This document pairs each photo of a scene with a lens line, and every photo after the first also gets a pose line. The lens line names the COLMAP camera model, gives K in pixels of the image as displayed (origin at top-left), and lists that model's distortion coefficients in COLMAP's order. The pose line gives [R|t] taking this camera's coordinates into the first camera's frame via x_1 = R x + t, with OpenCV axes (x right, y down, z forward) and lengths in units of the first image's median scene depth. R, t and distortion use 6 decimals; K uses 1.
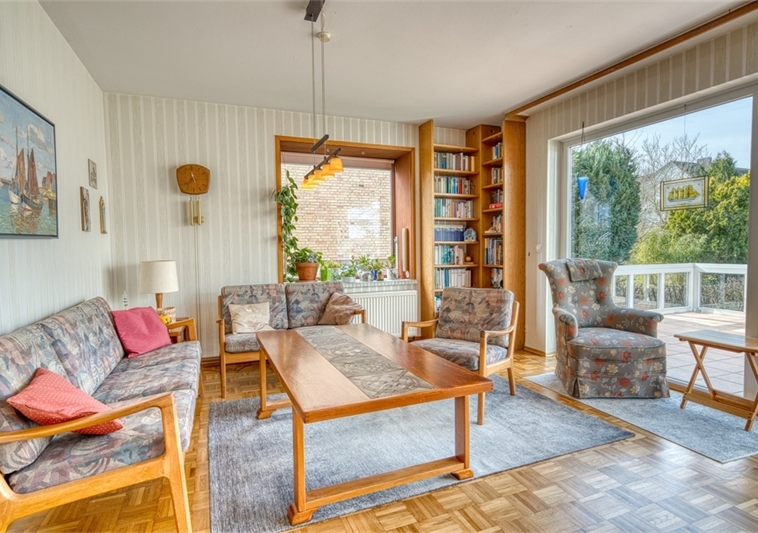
lens RADIAL K [[411.6, 0, 379.9], [0, 411.6, 266.4], [0, 0, 1]] dist [-0.000046, -0.000729]
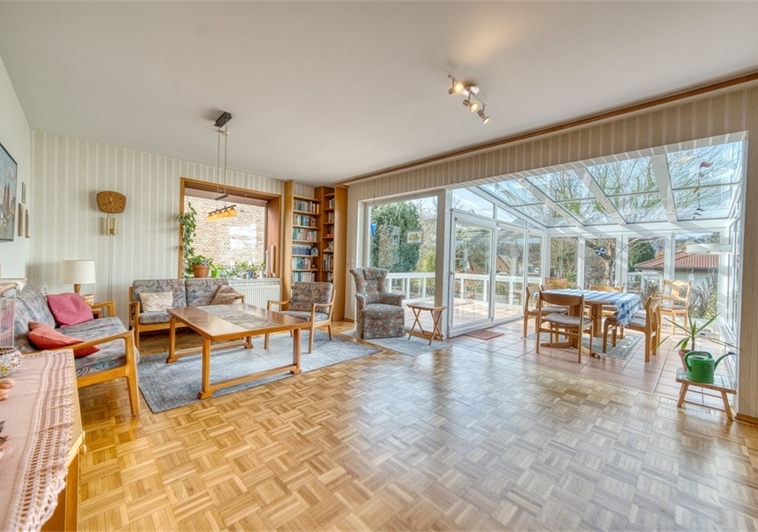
lens RADIAL K [[301.1, 0, 377.0], [0, 301.1, 260.8], [0, 0, 1]] dist [0.001452, 0.000221]
pose [[0.926002, 0.035196, 0.375875, -0.002128], [-0.019757, 0.998798, -0.044852, 0.013148], [-0.377002, 0.034107, 0.925584, -0.280035]]
